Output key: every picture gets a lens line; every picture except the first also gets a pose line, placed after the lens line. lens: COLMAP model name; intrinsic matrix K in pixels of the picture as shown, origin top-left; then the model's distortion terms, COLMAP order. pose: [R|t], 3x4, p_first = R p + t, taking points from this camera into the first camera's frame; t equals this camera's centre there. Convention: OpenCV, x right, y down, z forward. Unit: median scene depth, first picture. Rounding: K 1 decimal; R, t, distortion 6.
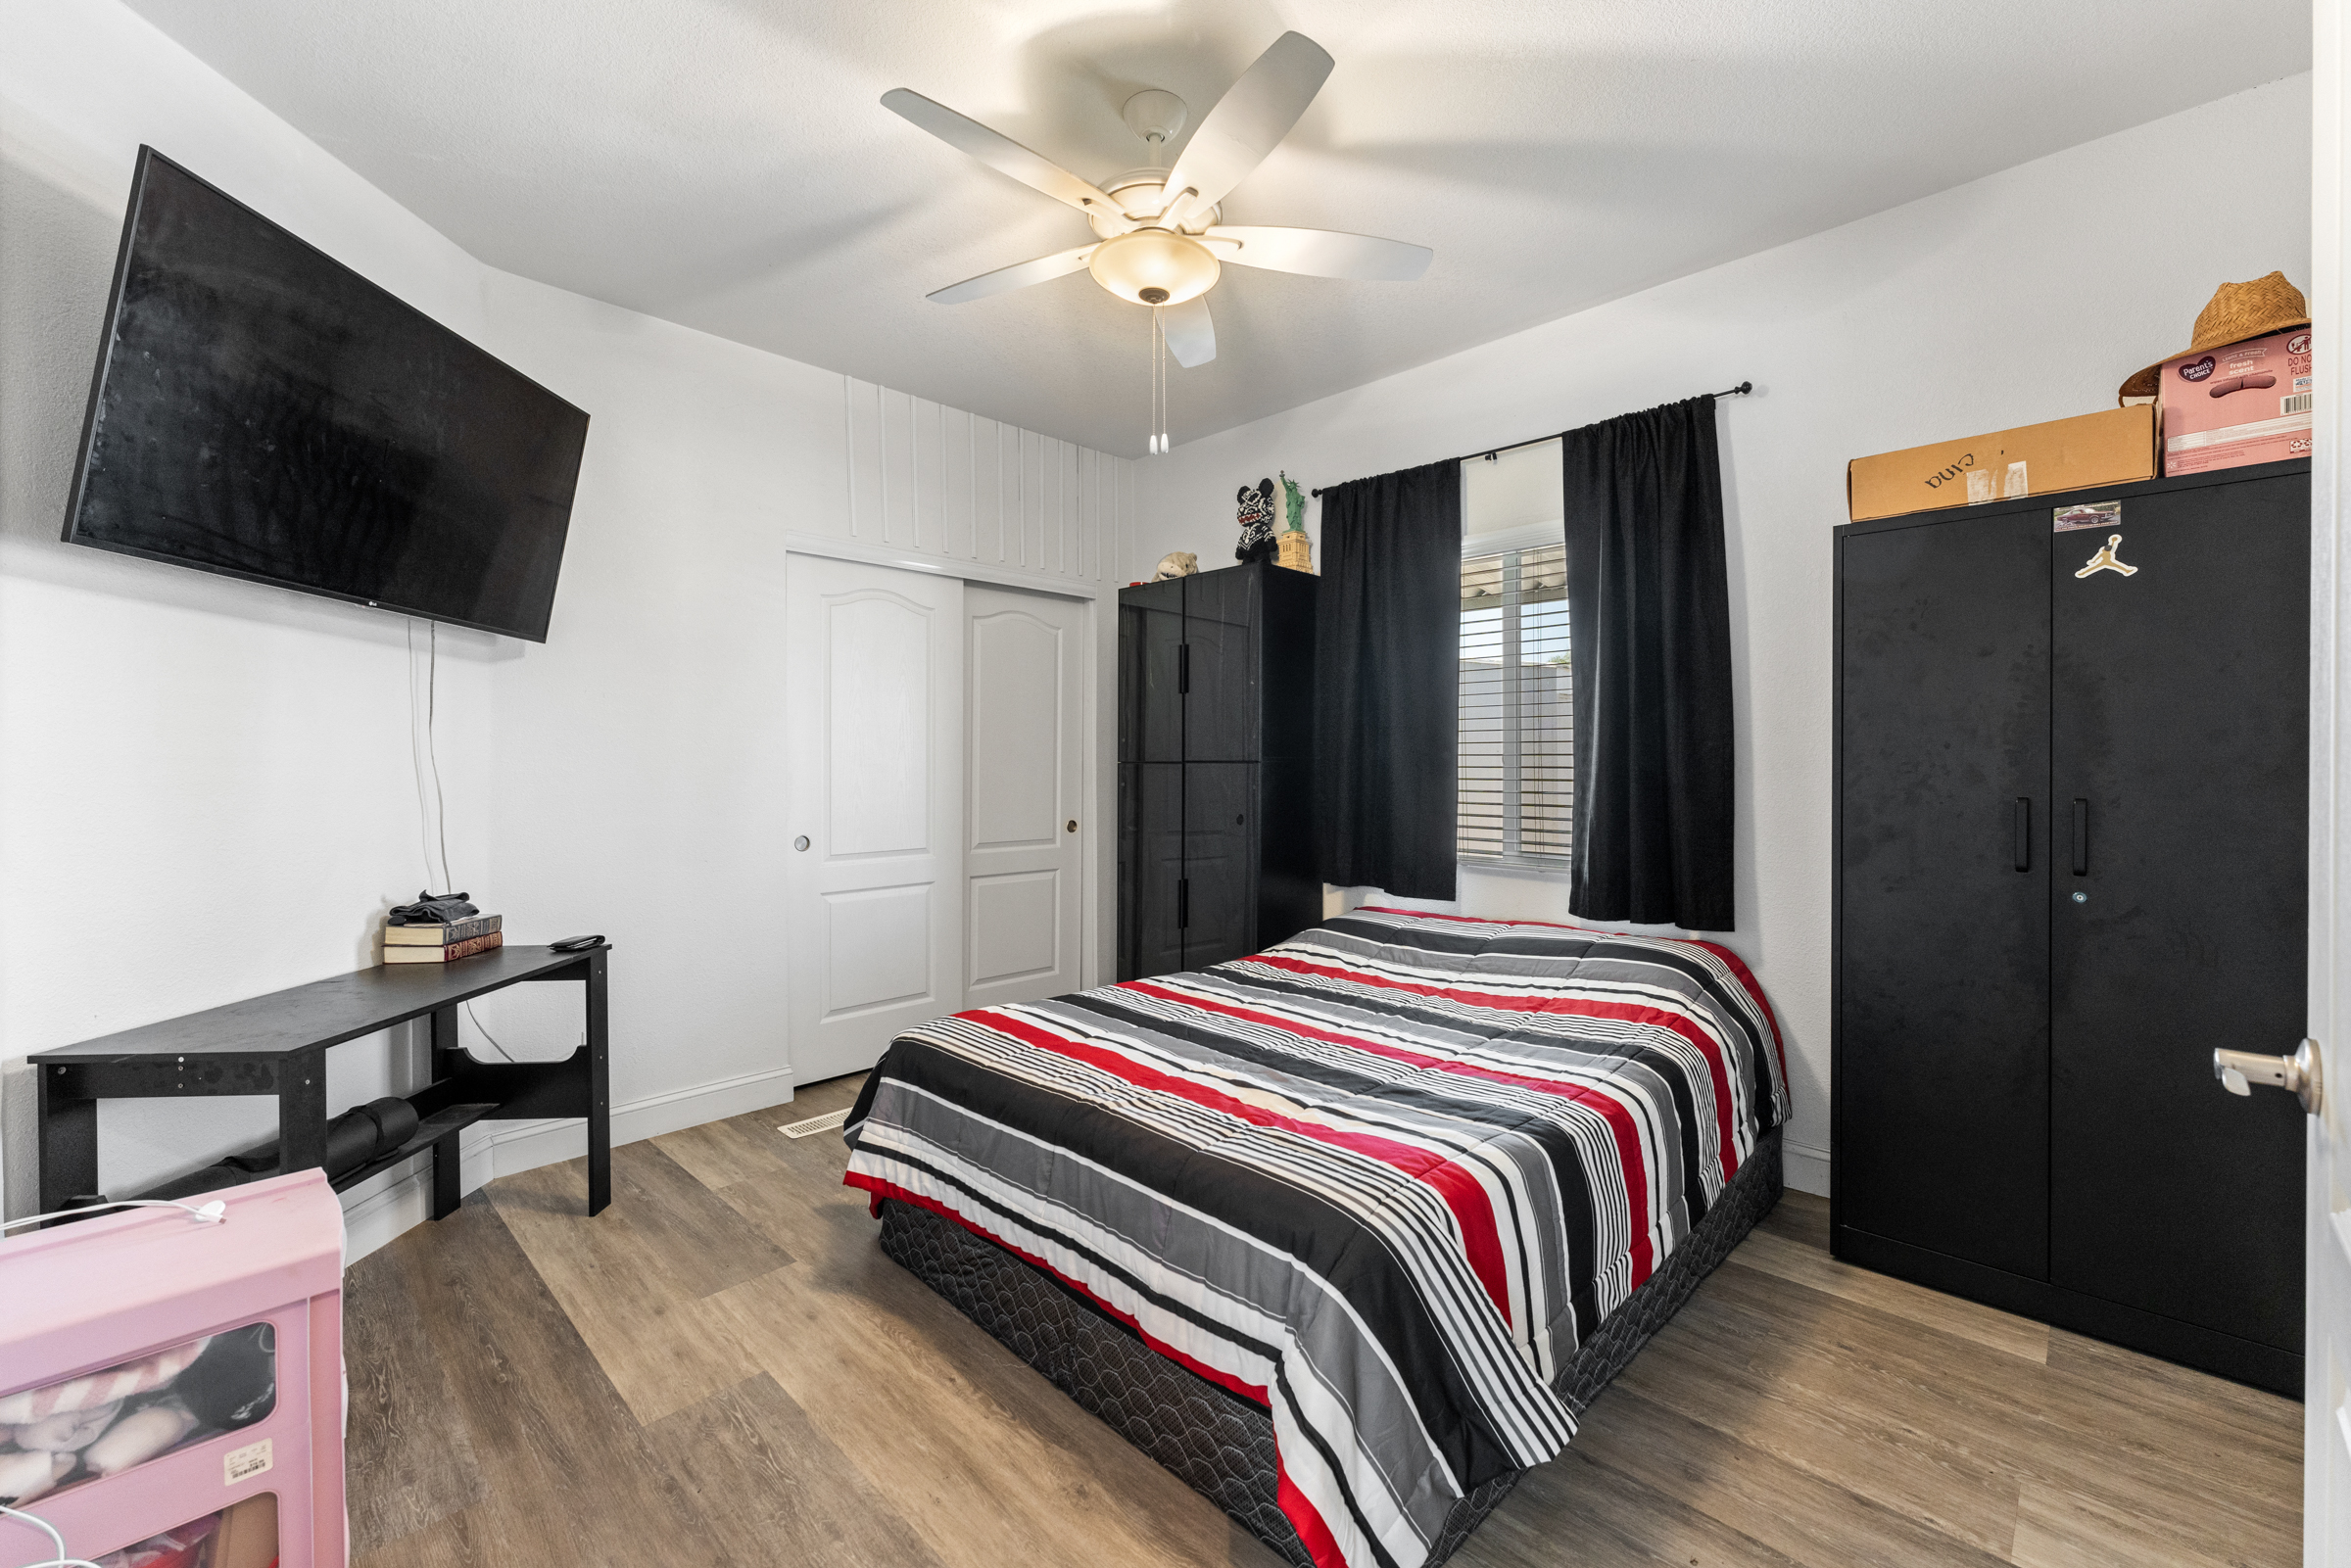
lens RADIAL K [[942.9, 0, 1179.9], [0, 942.9, 769.4], [0, 0, 1]] dist [0.003833, -0.000904]
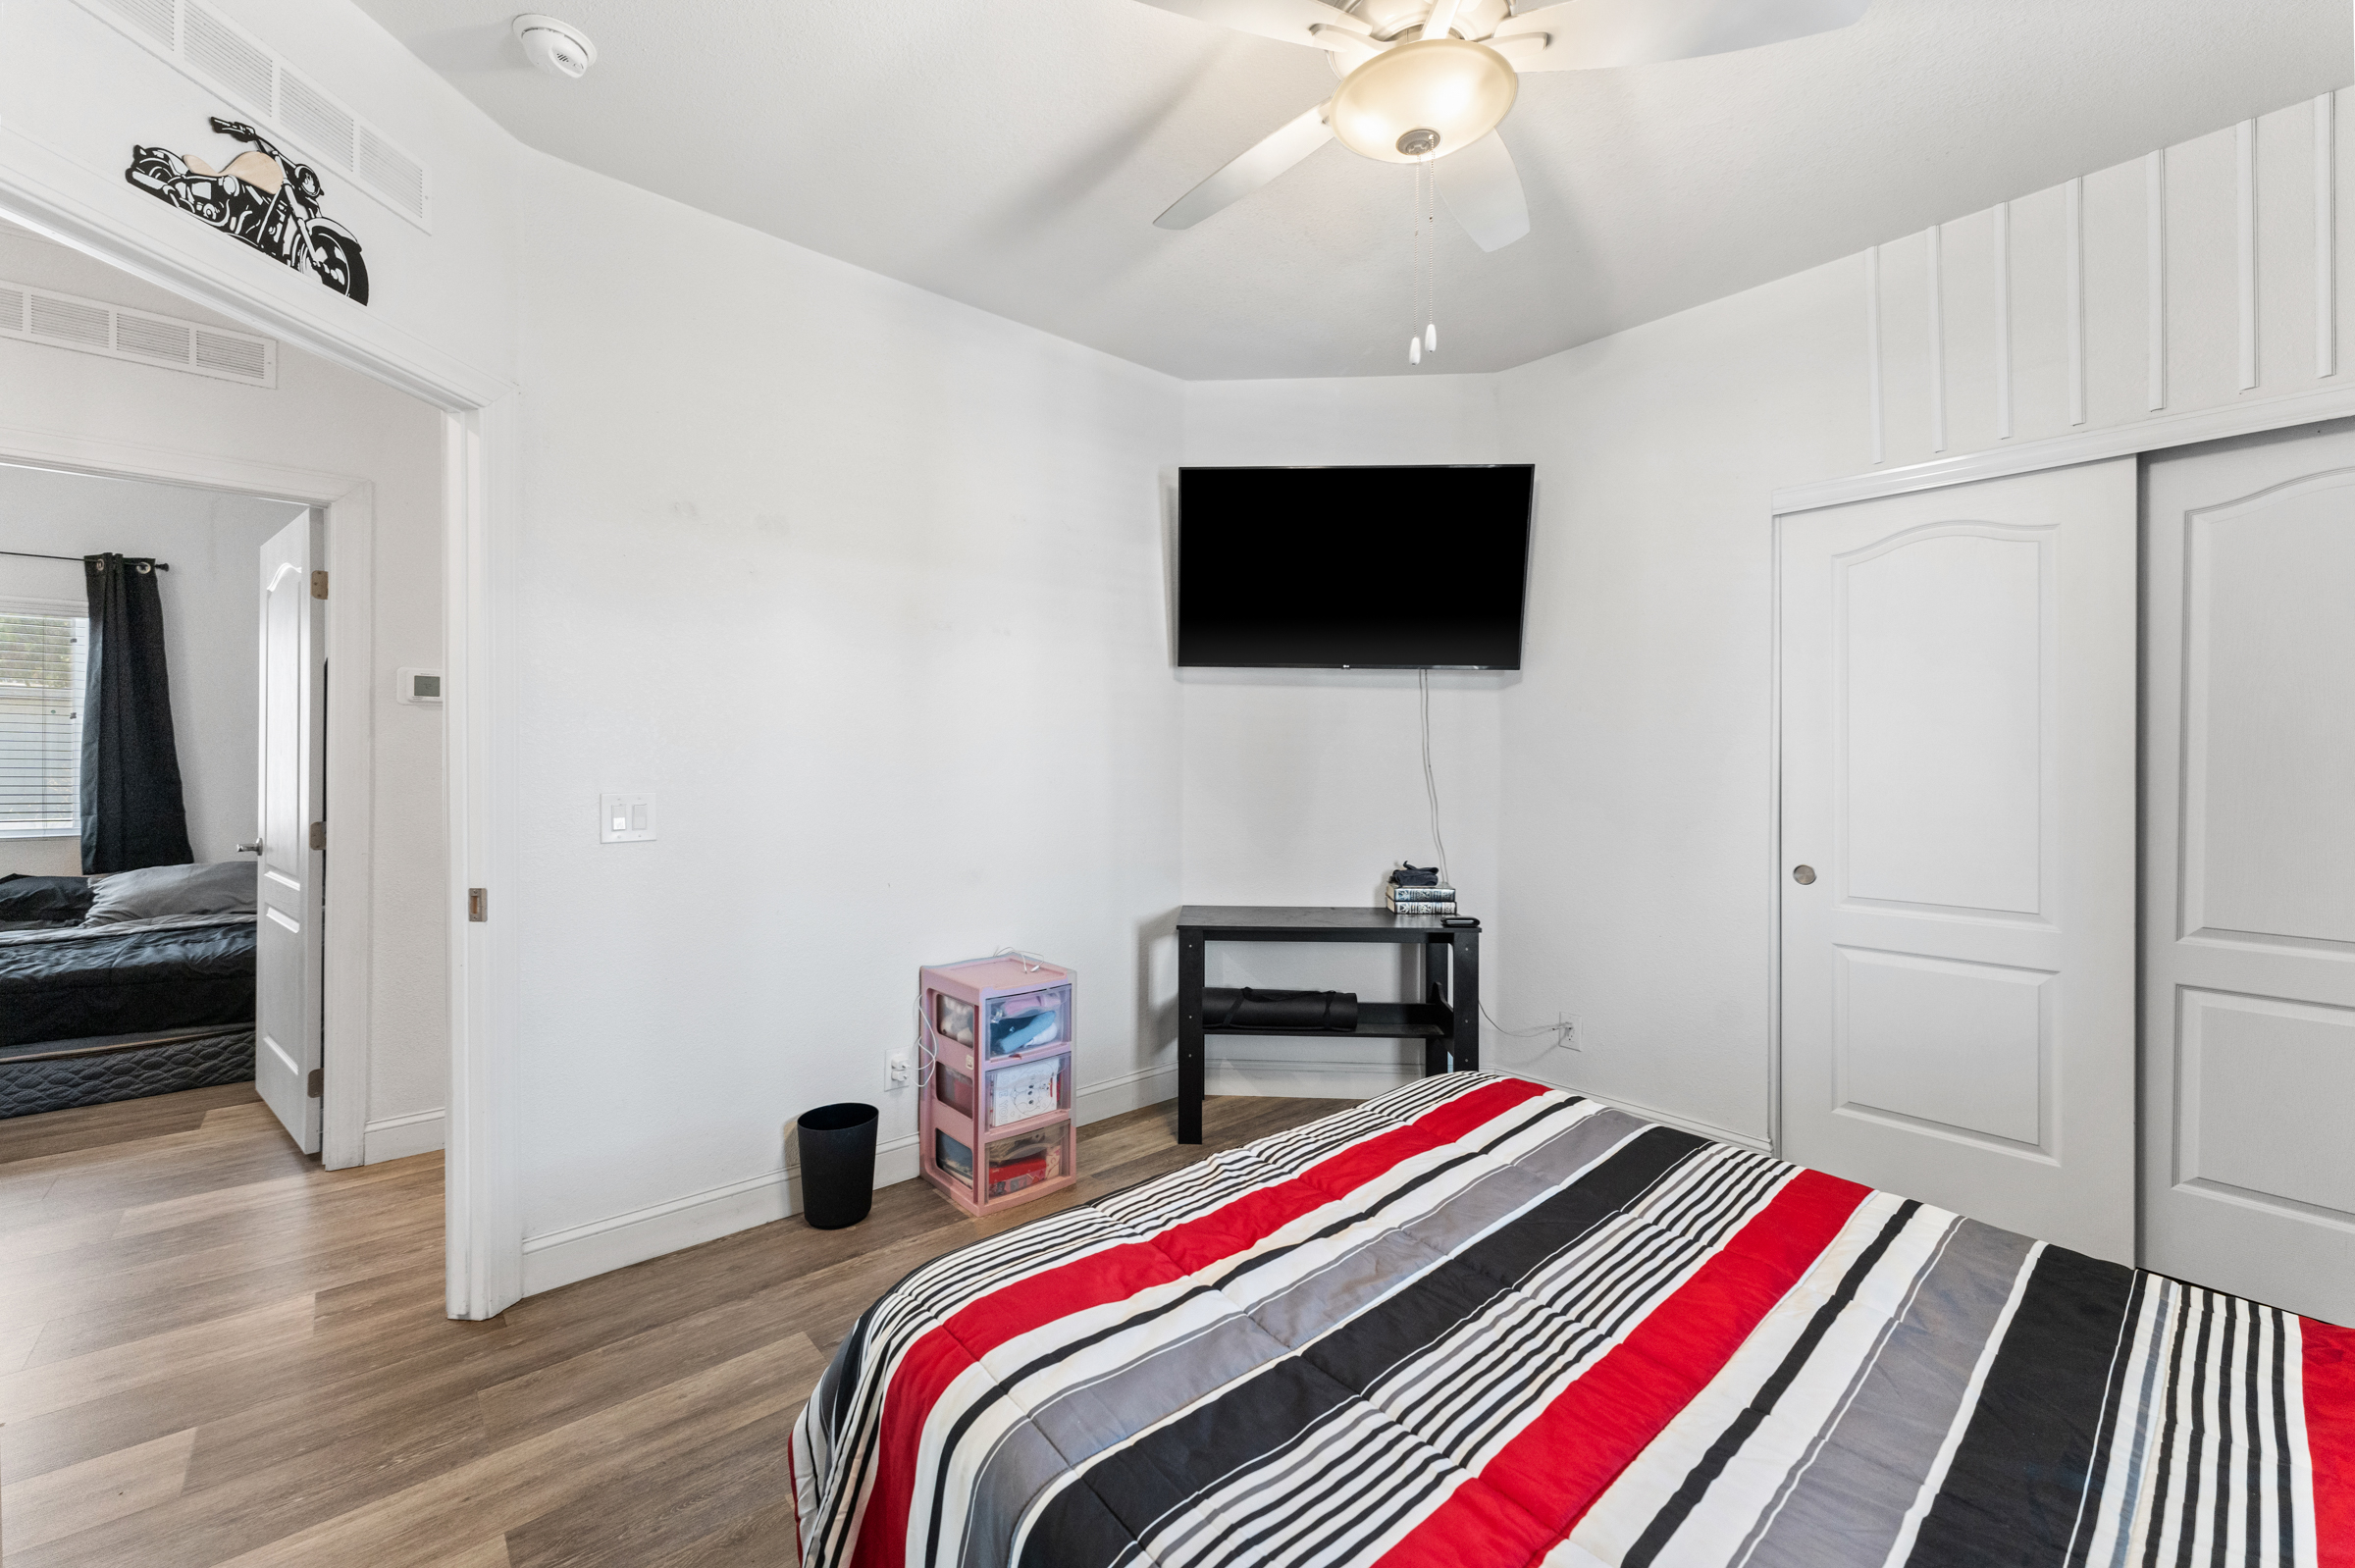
lens RADIAL K [[944.6, 0, 1172.3], [0, 944.6, 766.4], [0, 0, 1]] dist [0.003833, -0.000904]
pose [[-0.069448, 0.008352, -0.997551, 0.605181], [-0.008473, 0.999924, 0.008962, -0.022170], [0.997550, 0.009075, -0.069372, 0.726533]]
